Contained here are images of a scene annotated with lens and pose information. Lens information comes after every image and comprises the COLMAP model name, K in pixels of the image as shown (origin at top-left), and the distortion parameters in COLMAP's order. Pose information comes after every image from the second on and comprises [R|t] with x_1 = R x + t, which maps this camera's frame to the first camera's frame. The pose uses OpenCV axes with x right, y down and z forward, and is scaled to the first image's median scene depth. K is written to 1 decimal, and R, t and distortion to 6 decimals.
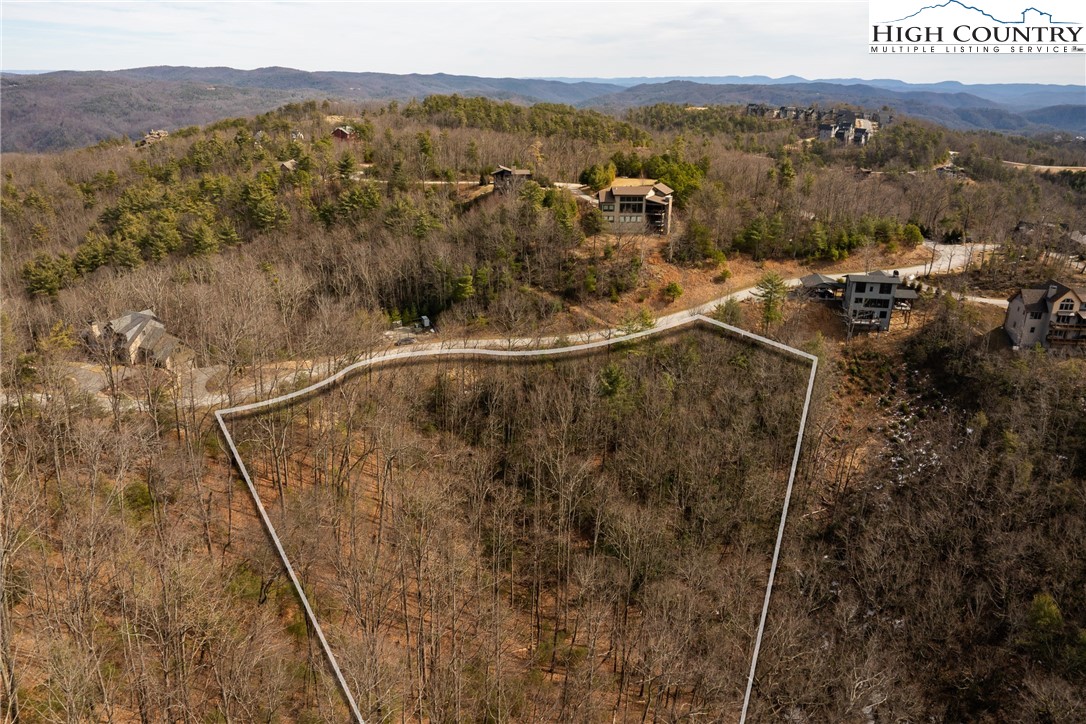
lens RADIAL K [[798.7, 0, 512.6], [0, 798.7, 362.7], [0, 0, 1]] dist [-0.036054, 0.003470]
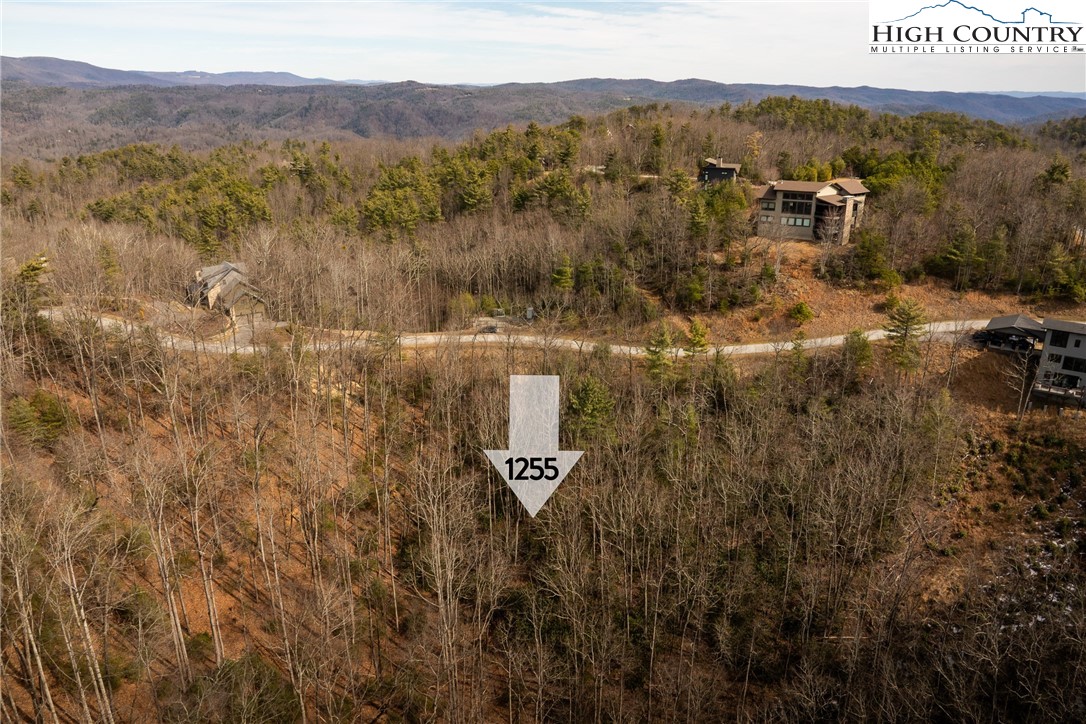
lens RADIAL K [[798.7, 0, 512.6], [0, 798.7, 362.7], [0, 0, 1]] dist [-0.036054, 0.003470]
pose [[0.871692, 0.154201, -0.465162, 0.305464], [-0.162436, 0.986460, 0.022614, -0.013140], [0.462351, 0.055847, 0.884937, 0.178055]]
